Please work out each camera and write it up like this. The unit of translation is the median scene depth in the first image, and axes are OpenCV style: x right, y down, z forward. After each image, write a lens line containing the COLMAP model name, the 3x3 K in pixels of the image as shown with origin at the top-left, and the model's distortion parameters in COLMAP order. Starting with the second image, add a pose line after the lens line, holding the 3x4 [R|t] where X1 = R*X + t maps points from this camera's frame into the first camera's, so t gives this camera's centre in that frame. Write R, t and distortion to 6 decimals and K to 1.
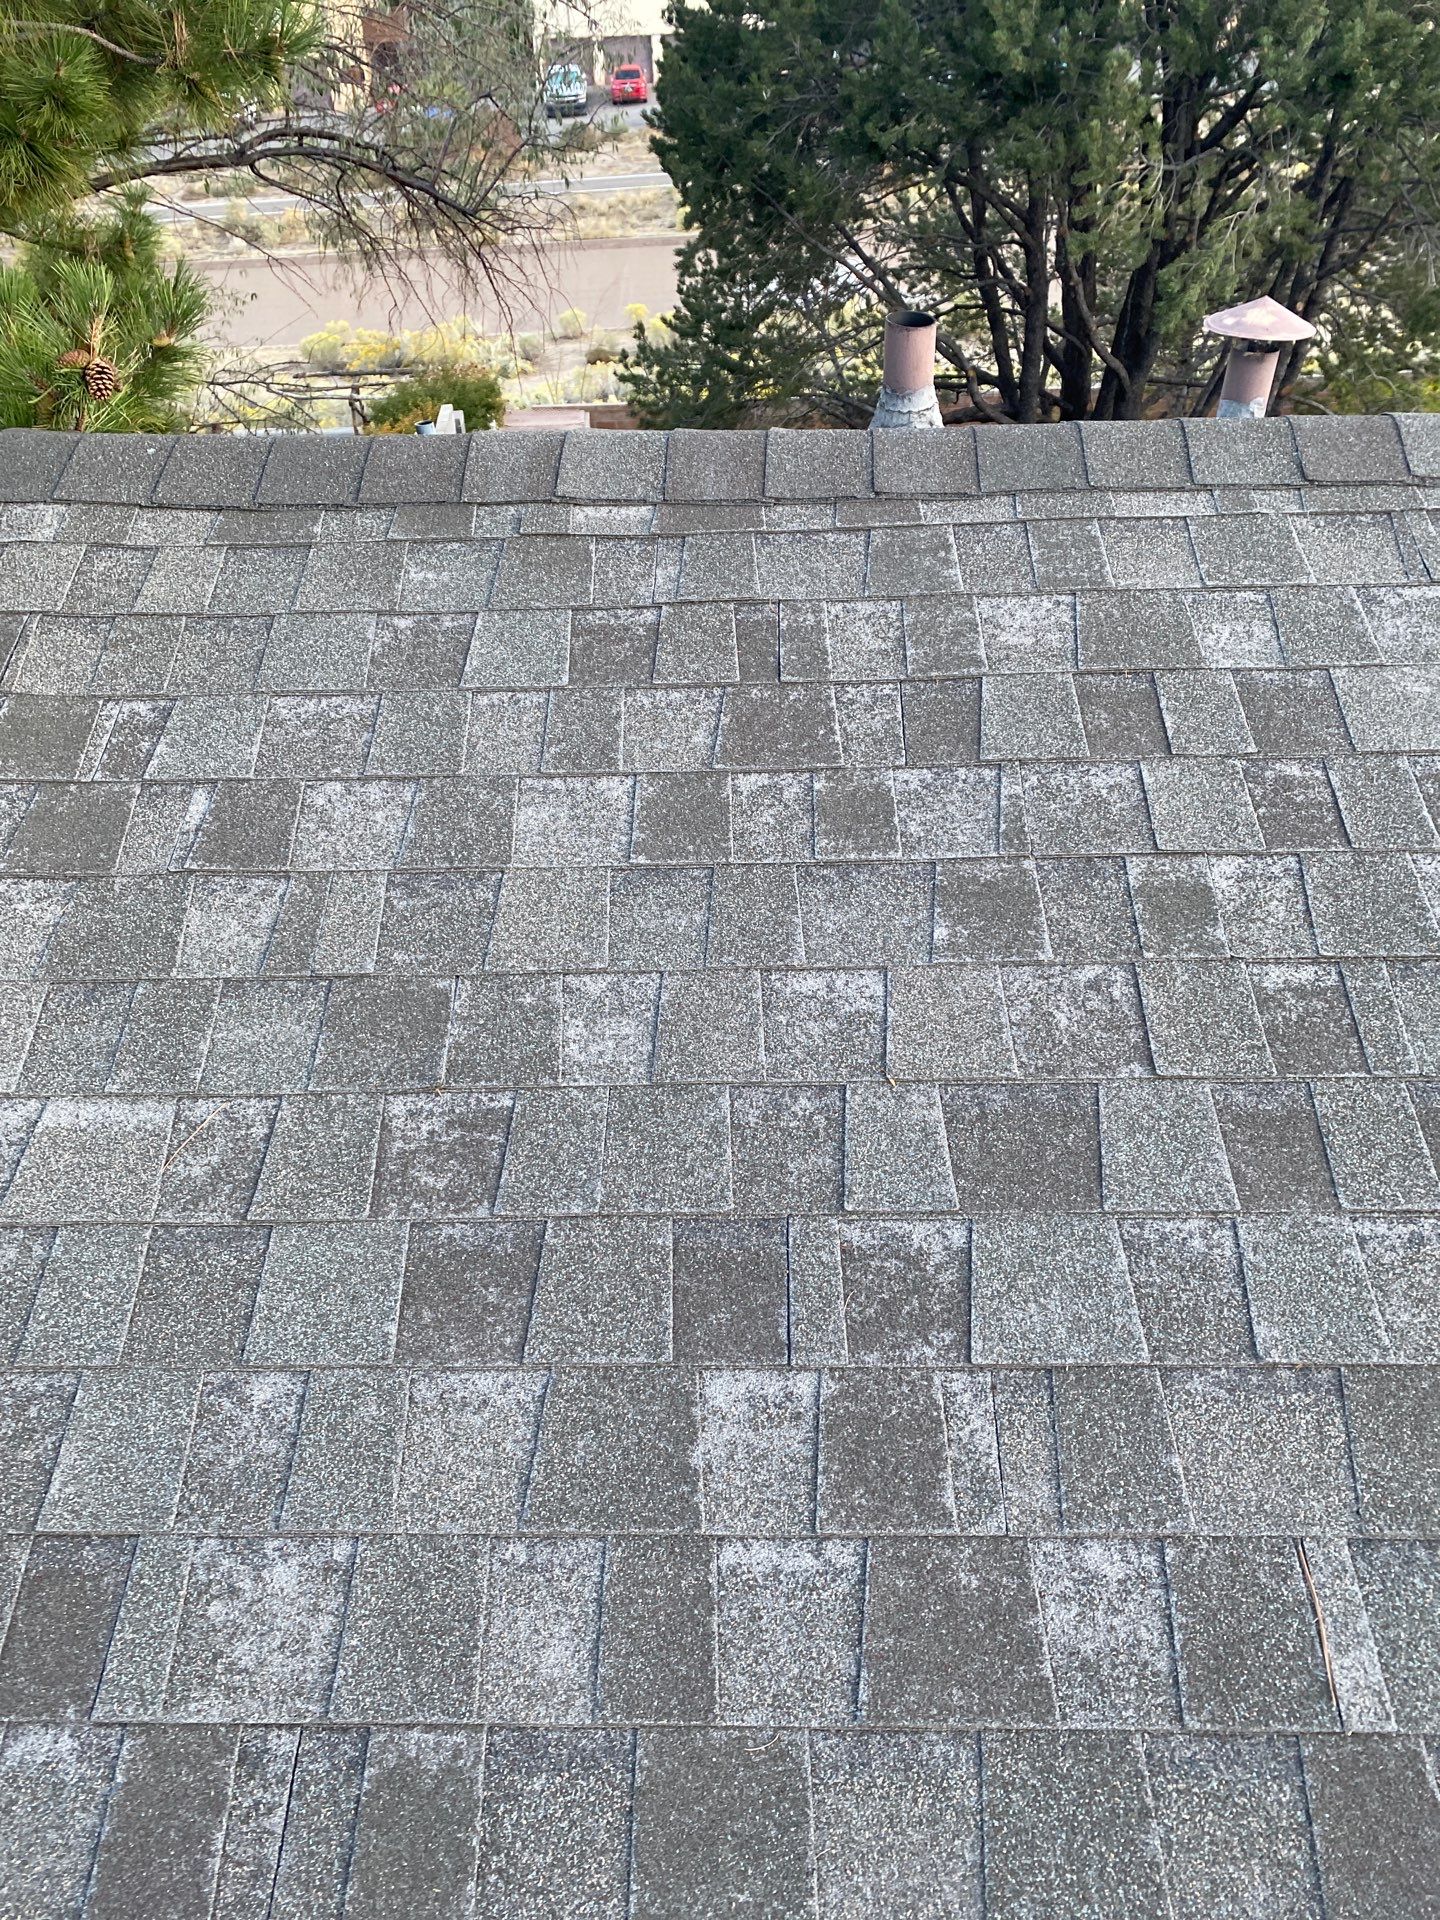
lens RADIAL K [[1475.3, 0, 715.3], [0, 1475.3, 965.1], [0, 0, 1]] dist [0.023337, 0.013104]
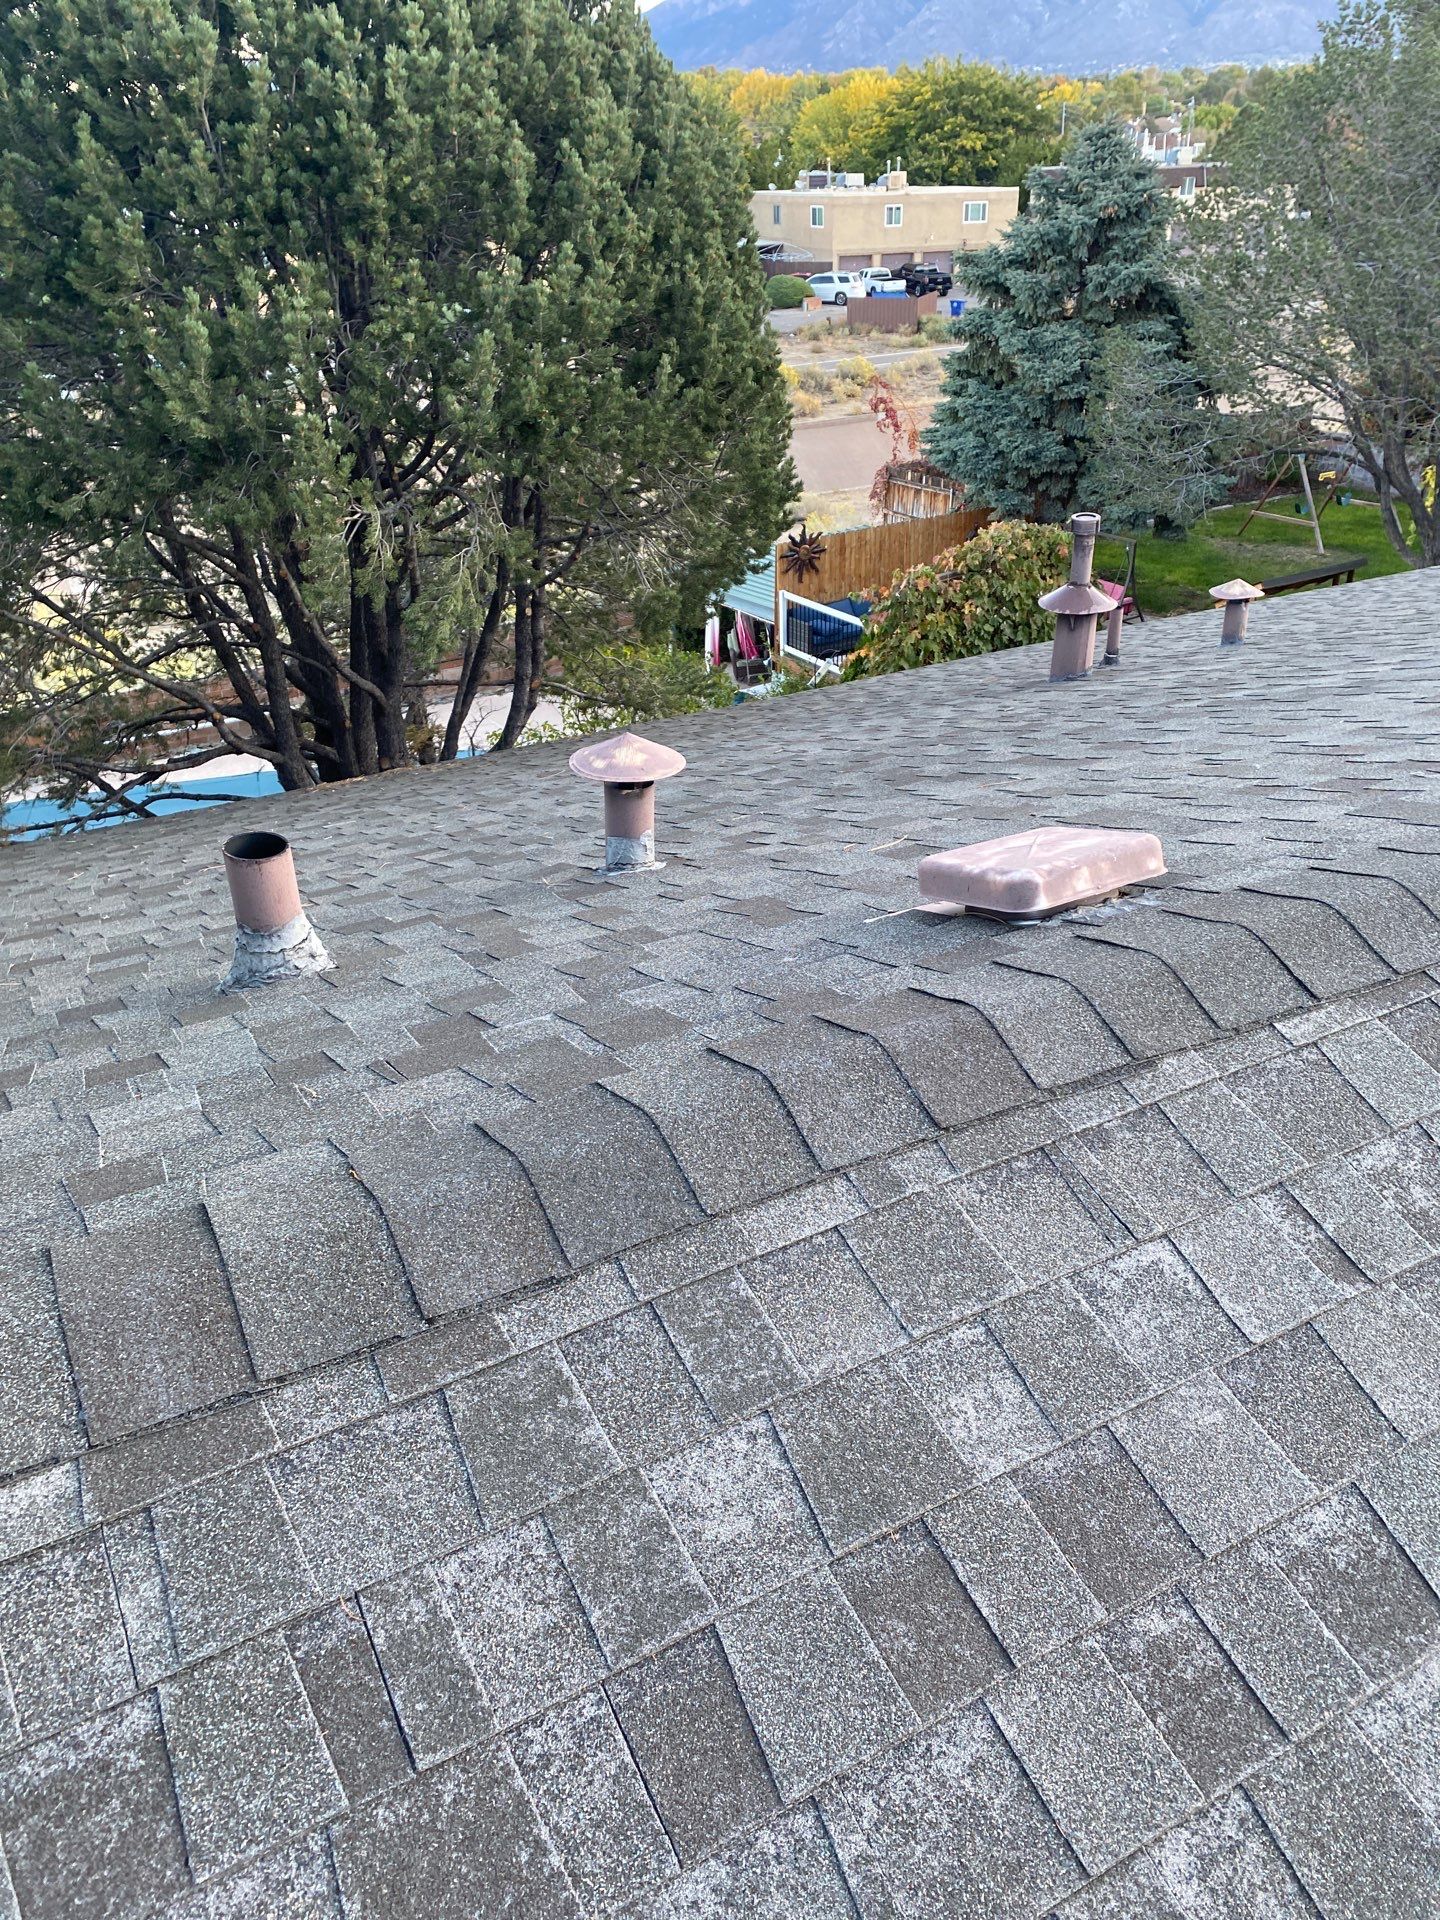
lens RADIAL K [[1475.3, 0, 715.3], [0, 1475.3, 965.1], [0, 0, 1]] dist [0.023337, 0.013104]
pose [[0.860765, -0.236550, 0.450697, -0.044522], [0.295278, 0.953292, -0.063599, -0.413324], [-0.414602, 0.187824, 0.890409, 0.342771]]
